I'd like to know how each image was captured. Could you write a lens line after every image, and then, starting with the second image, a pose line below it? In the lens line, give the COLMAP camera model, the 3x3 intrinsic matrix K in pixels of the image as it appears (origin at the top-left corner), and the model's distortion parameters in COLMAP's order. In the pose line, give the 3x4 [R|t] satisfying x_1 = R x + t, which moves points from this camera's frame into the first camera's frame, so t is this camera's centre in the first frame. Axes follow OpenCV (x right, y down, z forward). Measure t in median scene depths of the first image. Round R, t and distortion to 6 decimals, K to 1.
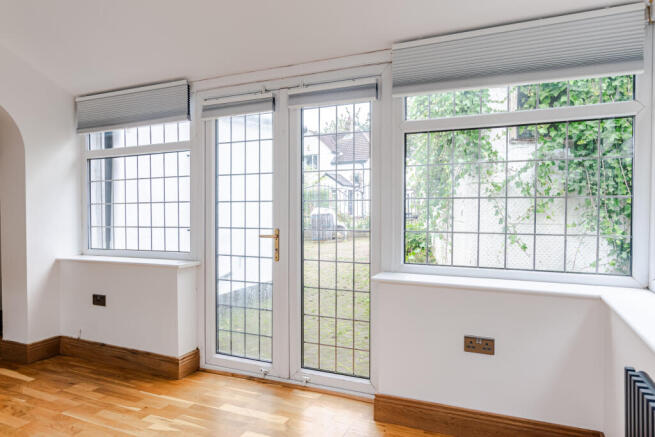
lens RADIAL K [[430.5, 0, 327.5], [0, 430.5, 218.5], [0, 0, 1]] dist [0.000751, 0.000706]
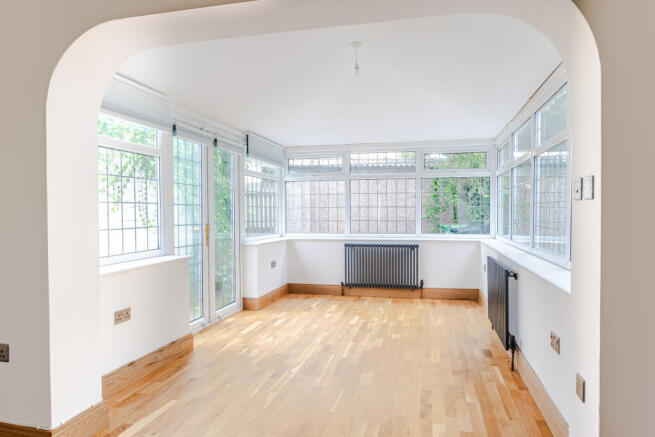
lens RADIAL K [[430.5, 0, 327.5], [0, 430.5, 218.5], [0, 0, 1]] dist [0.000751, 0.000706]
pose [[-0.205612, -0.008859, 0.978594, -1.608901], [0.016817, 0.999779, 0.012584, -0.009825], [-0.978489, 0.019045, -0.205417, 0.855973]]
